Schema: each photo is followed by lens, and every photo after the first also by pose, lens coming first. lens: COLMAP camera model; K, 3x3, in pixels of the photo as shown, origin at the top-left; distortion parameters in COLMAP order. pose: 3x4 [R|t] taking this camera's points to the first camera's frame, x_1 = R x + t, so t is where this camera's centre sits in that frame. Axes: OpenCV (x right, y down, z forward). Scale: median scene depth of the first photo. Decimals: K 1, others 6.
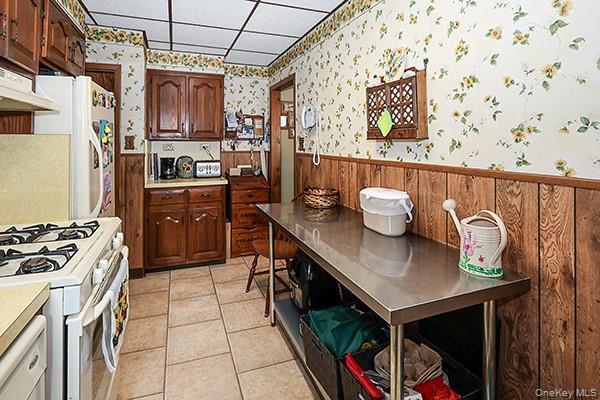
lens RADIAL K [[315.3, 0, 289.3], [0, 315.3, 136.5], [0, 0, 1]] dist [-0.013532, -0.001010]
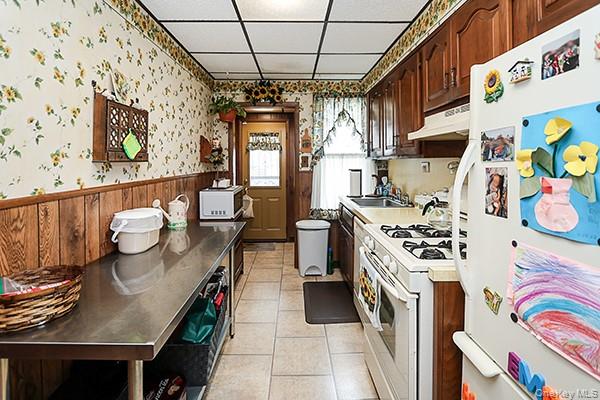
lens RADIAL K [[289.7, 0, 294.6], [0, 289.7, 161.3], [0, 0, 1]] dist [-0.009327, -0.002768]
pose [[-0.943127, -0.002608, 0.332422, -0.426427], [-0.006093, 0.999937, -0.009440, 0.010678], [-0.332377, -0.010929, -0.943083, 1.450226]]
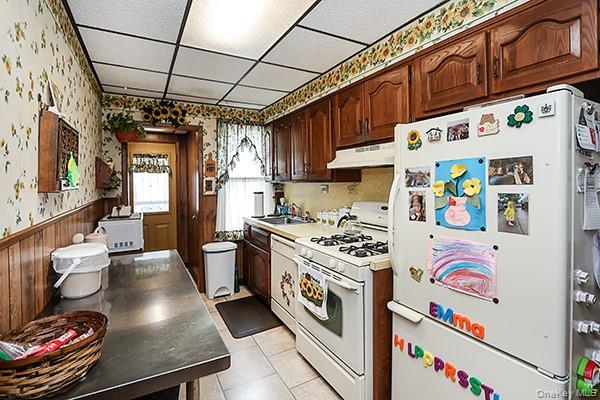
lens RADIAL K [[289.7, 0, 292.6], [0, 289.7, 181.5], [0, 0, 1]] dist [-0.009327, -0.002768]
pose [[-0.989067, 0.004614, -0.147397, -0.136545], [0.006565, 0.999897, -0.012754, -0.003543], [0.147323, -0.013582, -0.988995, 1.604969]]
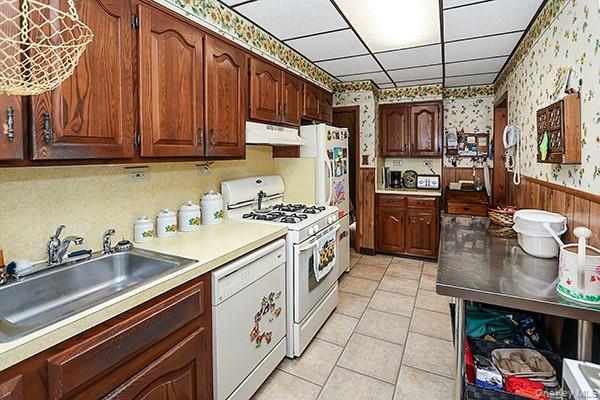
lens RADIAL K [[289.7, 0, 299.5], [0, 289.7, 163.8], [0, 0, 1]] dist [-0.009327, -0.002768]
pose [[0.682069, 0.018705, -0.731048, 0.377051], [0.016616, 0.999018, 0.041064, -0.033147], [0.731099, -0.040155, 0.681089, -0.165189]]
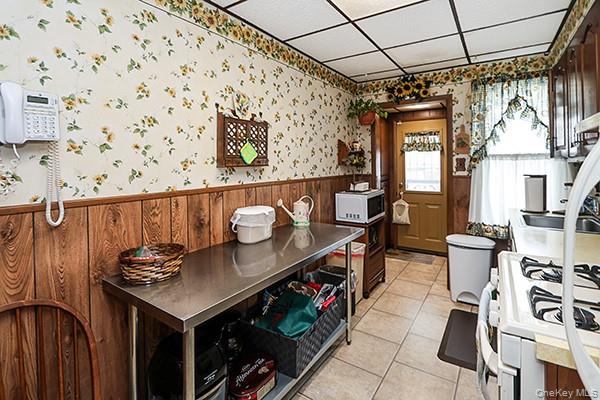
lens RADIAL K [[289.7, 0, 302.8], [0, 289.7, 162.0], [0, 0, 1]] dist [-0.009327, -0.002768]
pose [[-0.593045, 0.001788, 0.805167, -0.610783], [-0.006802, 0.999951, -0.007230, -0.001665], [-0.805140, -0.009765, -0.593004, 1.272145]]
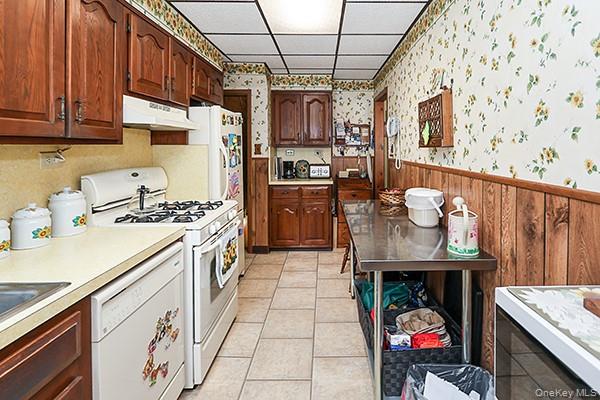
lens RADIAL K [[319.5, 0, 321.5], [0, 319.5, 148.9], [0, 0, 1]] dist [-0.010197, 0.002548]
pose [[0.938933, -0.000956, -0.344099, 0.296531], [0.008680, 0.999744, 0.020906, -0.010976], [0.343991, -0.022616, 0.938701, -0.226663]]
